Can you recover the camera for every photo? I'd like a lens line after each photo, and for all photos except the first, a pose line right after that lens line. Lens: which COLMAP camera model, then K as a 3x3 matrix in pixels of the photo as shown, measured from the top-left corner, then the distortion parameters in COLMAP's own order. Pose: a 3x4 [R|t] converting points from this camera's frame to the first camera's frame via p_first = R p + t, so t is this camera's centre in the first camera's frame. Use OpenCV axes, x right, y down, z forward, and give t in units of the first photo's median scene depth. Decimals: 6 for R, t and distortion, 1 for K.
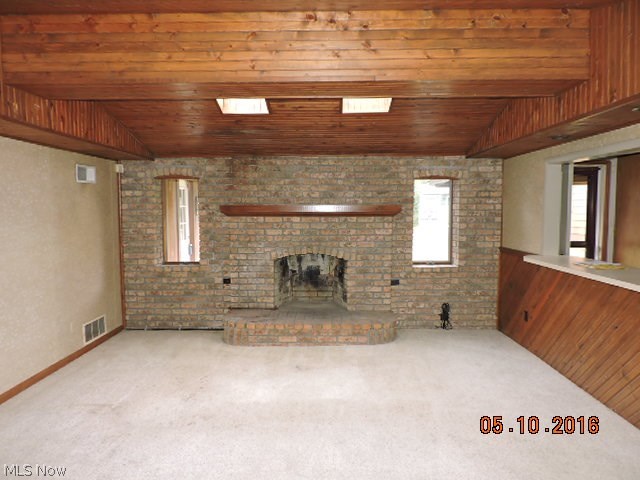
lens RADIAL K [[463.0, 0, 321.7], [0, 463.0, 240.2], [0, 0, 1]] dist [-0.011235, 0.002822]
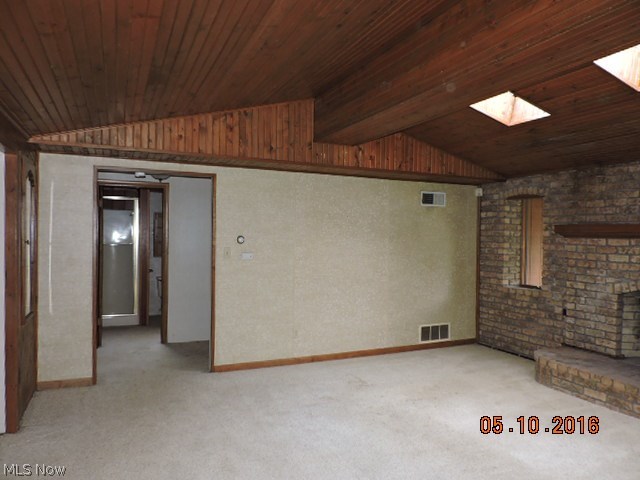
lens RADIAL K [[463.0, 0, 319.6], [0, 463.0, 239.5], [0, 0, 1]] dist [-0.011235, 0.002822]
pose [[0.423804, 0.015234, -0.905626, 0.385648], [-0.078413, 0.996722, -0.019929, 0.005858], [0.902353, 0.079459, 0.423609, 0.212029]]
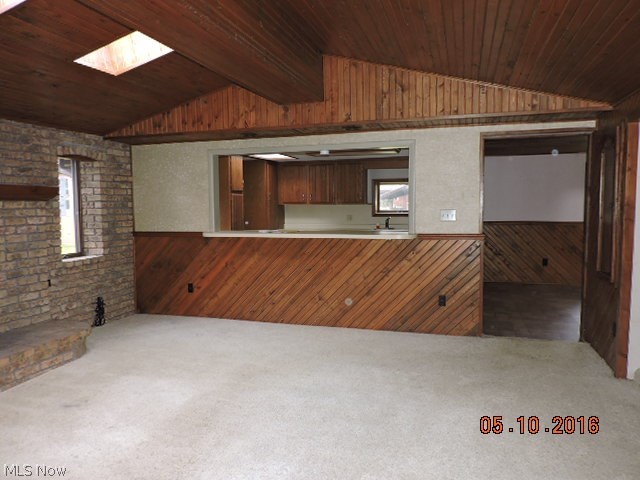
lens RADIAL K [[463.0, 0, 319.0], [0, 463.0, 239.6], [0, 0, 1]] dist [-0.011235, 0.002822]
pose [[0.282528, -0.074044, 0.956397, -0.472209], [0.075937, 0.995614, 0.054648, 0.007328], [-0.956249, 0.057187, 0.286911, 0.322007]]
